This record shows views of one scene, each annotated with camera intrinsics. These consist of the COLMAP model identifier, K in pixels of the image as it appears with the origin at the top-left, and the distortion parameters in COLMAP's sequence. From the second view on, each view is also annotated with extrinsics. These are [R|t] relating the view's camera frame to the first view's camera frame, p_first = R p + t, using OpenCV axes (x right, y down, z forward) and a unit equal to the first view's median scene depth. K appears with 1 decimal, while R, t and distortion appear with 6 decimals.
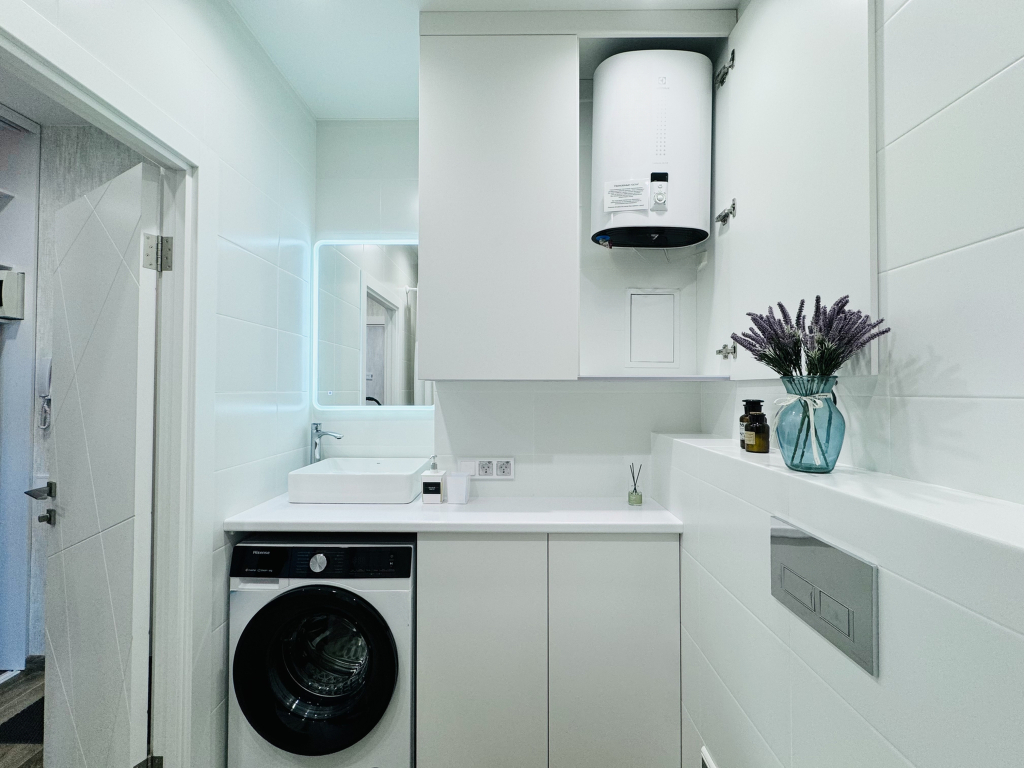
lens RADIAL K [[407.8, 0, 514.4], [0, 407.8, 384.4], [0, 0, 1]] dist [0.000348, -0.000115]
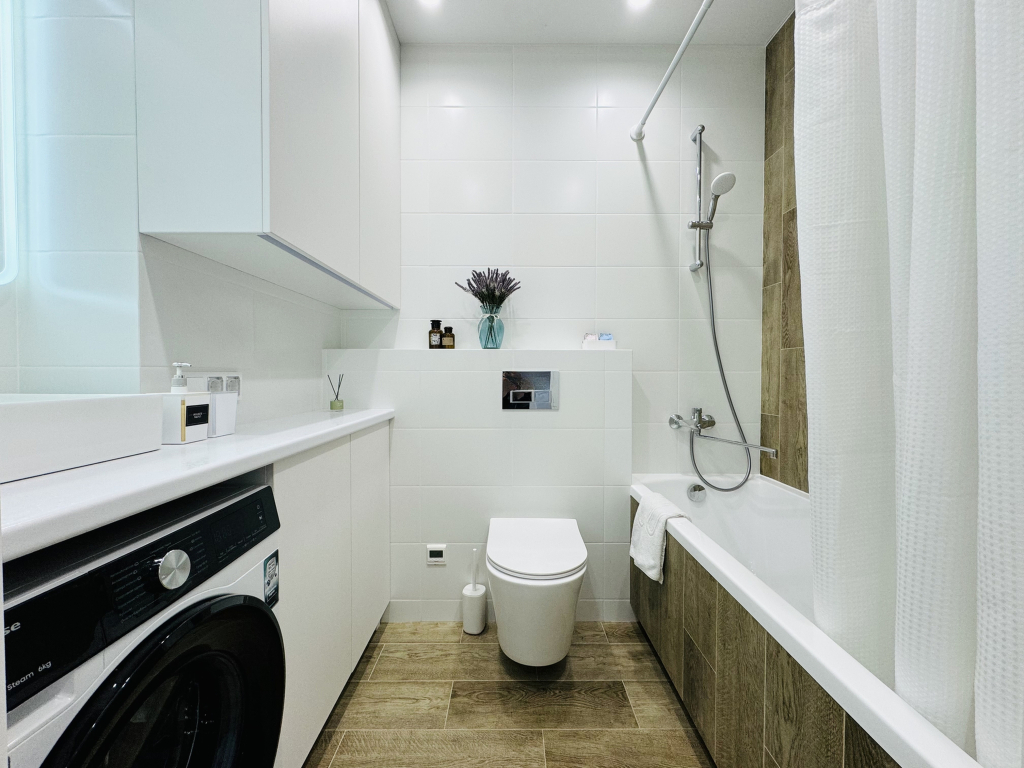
lens RADIAL K [[407.8, 0, 512.8], [0, 407.8, 376.7], [0, 0, 1]] dist [0.000348, -0.000115]
pose [[0.002996, -0.015222, 0.999880, -0.894723], [-0.010202, 0.999832, 0.015252, 0.207905], [-0.999943, -0.010246, 0.002840, 0.604870]]
